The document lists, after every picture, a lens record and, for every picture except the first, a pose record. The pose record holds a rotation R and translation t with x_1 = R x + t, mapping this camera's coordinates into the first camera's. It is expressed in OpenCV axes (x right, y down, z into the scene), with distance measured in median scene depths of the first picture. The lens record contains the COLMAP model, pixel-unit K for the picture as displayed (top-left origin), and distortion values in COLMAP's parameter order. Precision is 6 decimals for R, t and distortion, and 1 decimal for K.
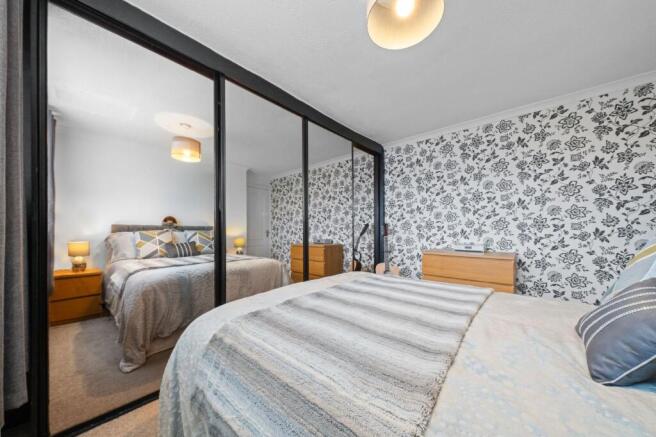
lens RADIAL K [[228.4, 0, 349.1], [0, 228.4, 229.0], [0, 0, 1]] dist [-0.002752, -0.000262]
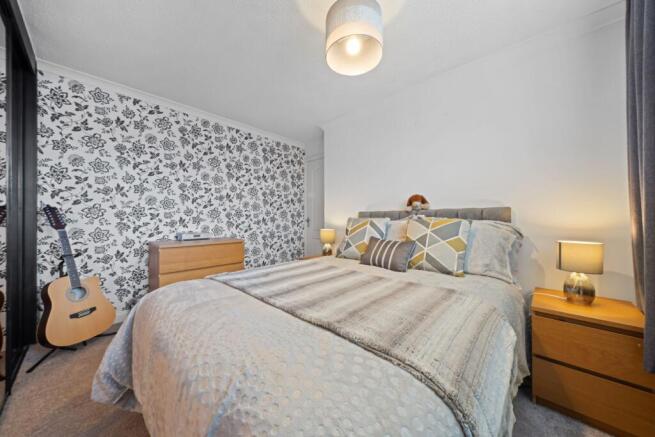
lens RADIAL K [[228.0, 0, 329.7], [0, 228.0, 219.3], [0, 0, 1]] dist [-0.002752, -0.000262]
pose [[0.048308, -0.002644, 0.998829, -0.355860], [-0.004781, 0.999984, 0.002878, 0.002494], [-0.998821, -0.004915, 0.048295, 0.293720]]
